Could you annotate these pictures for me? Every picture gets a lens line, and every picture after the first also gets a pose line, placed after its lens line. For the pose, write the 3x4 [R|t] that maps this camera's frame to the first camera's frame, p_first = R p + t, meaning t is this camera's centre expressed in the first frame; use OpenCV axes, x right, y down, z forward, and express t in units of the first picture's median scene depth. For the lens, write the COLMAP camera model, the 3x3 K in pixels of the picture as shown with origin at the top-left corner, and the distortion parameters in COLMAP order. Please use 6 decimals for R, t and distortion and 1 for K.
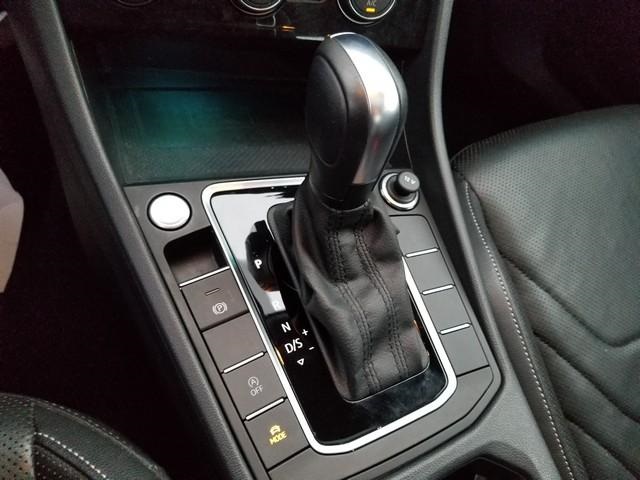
lens RADIAL K [[537.4, 0, 315.4], [0, 537.4, 238.5], [0, 0, 1]] dist [0.089548, -0.106803]
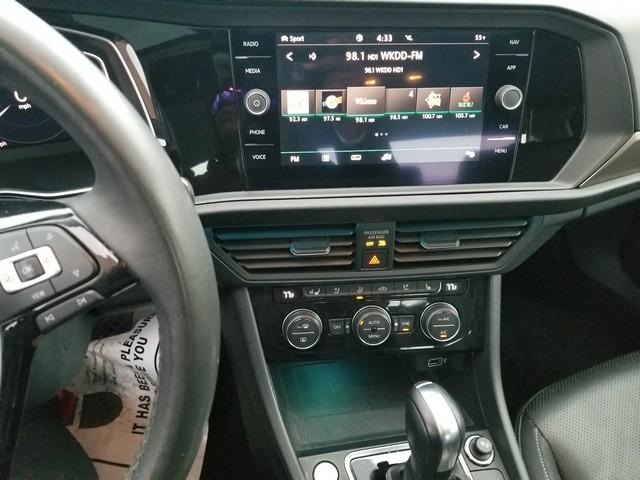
lens RADIAL K [[537.4, 0, 316.6], [0, 537.4, 236.2], [0, 0, 1]] dist [0.089548, -0.106803]
pose [[0.976675, -0.080935, -0.198888, 0.078116], [0.023667, 0.961176, -0.274919, -0.277337], [0.213417, 0.263799, 0.940672, -0.685322]]
